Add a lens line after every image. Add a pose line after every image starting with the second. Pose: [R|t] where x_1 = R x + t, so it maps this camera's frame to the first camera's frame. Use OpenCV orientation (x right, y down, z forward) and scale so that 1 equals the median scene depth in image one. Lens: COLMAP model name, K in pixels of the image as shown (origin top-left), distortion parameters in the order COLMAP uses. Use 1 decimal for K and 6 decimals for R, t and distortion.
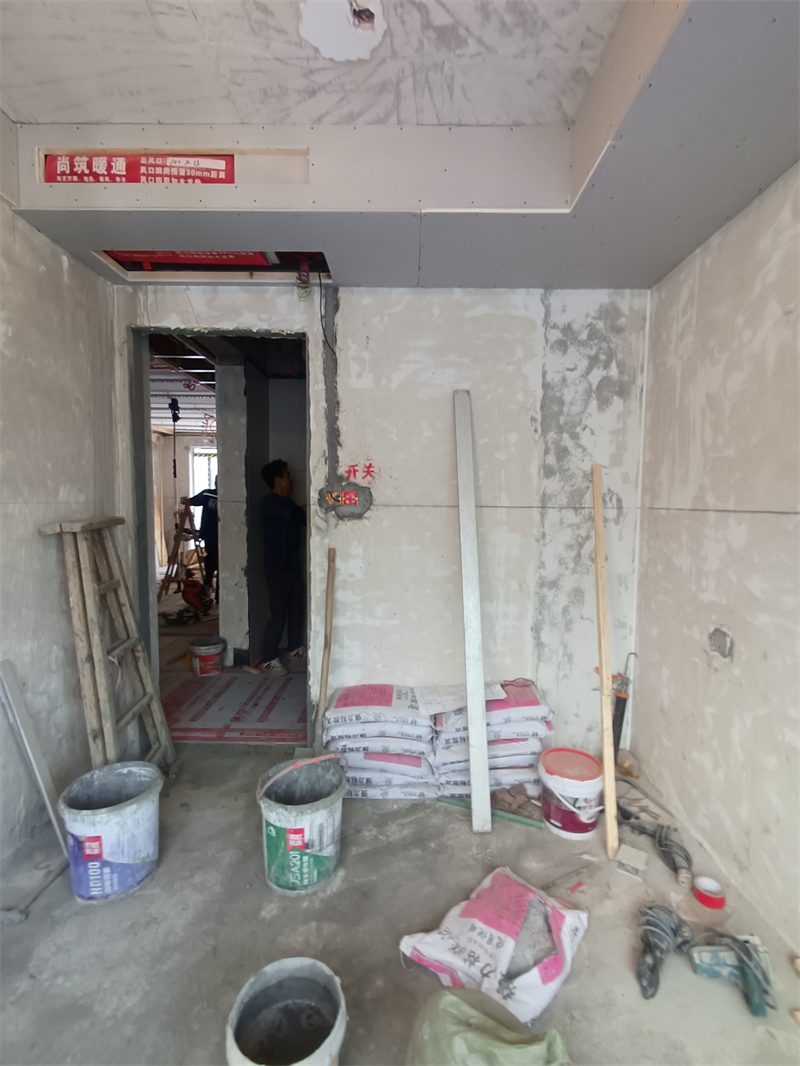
lens RADIAL K [[490.9, 0, 405.7], [0, 490.9, 537.5], [0, 0, 1]] dist [-0.004597, 0.001993]
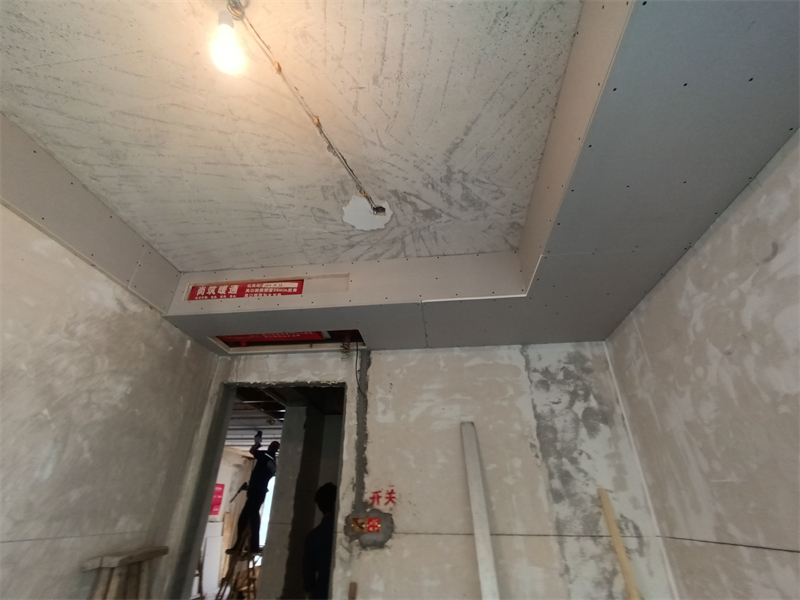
lens RADIAL K [[368.4, 0, 396.8], [0, 368.4, 304.4], [0, 0, 1]] dist [-0.004597, 0.001993]
pose [[0.993729, -0.058433, -0.095334, 0.050236], [-0.004516, 0.830923, -0.556369, -0.038572], [0.111726, 0.553311, 0.825448, 0.072772]]
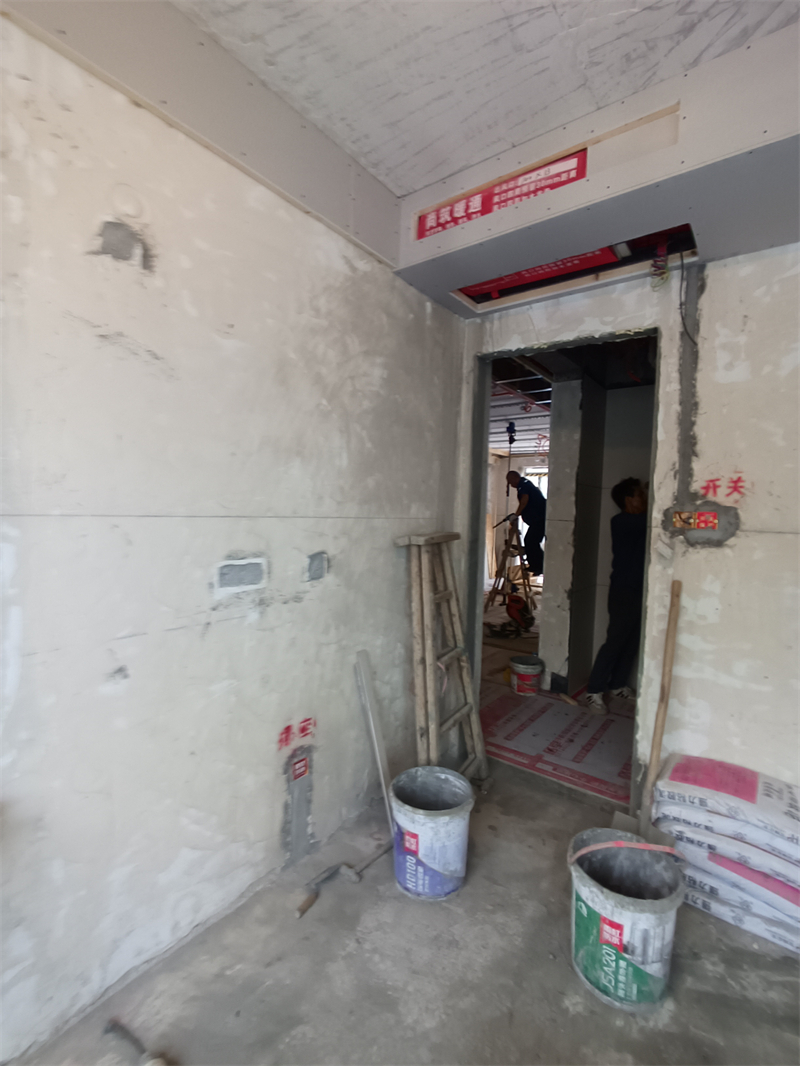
lens RADIAL K [[490.9, 0, 407.8], [0, 490.9, 538.3], [0, 0, 1]] dist [-0.004597, 0.001993]
pose [[0.803744, 0.047394, -0.593085, -0.032799], [-0.068085, 0.997601, -0.012549, -0.009501], [0.591067, 0.050467, 0.805042, 0.078269]]
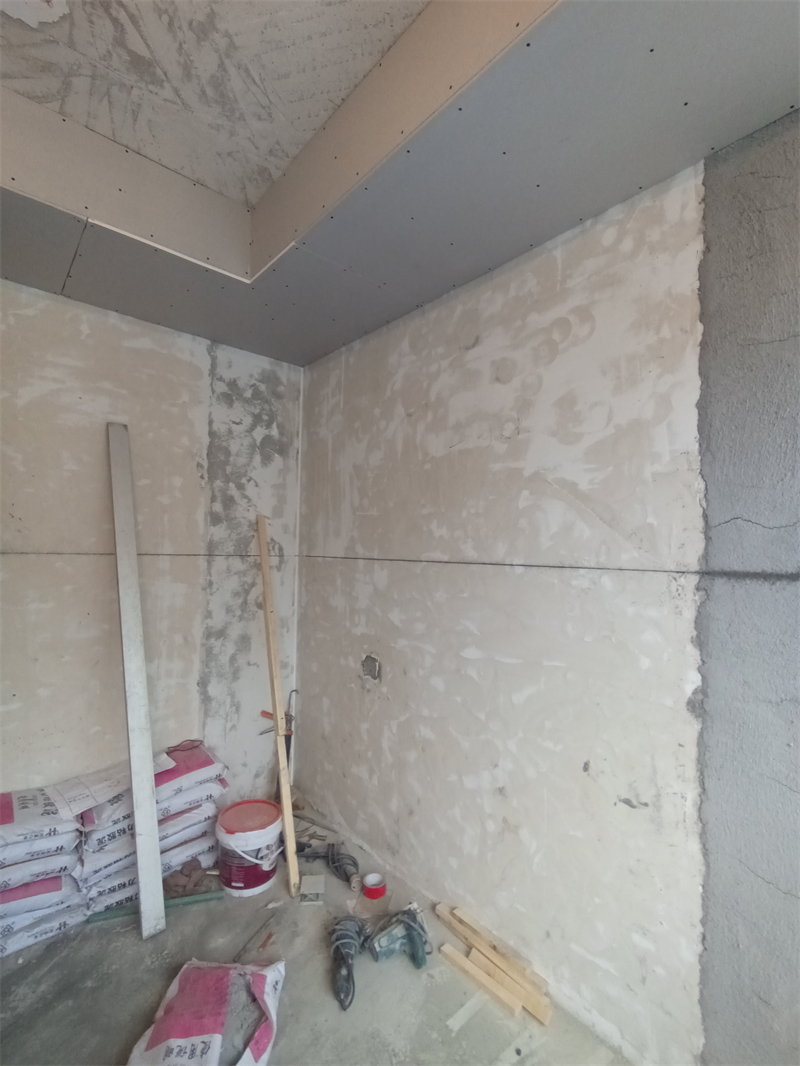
lens RADIAL K [[490.9, 0, 405.5], [0, 490.9, 537.1], [0, 0, 1]] dist [-0.004597, 0.001993]
pose [[0.742596, 0.025115, 0.669268, -0.097573], [0.036425, 0.996303, -0.077803, -0.008057], [-0.668748, 0.082154, 0.738936, 0.013876]]
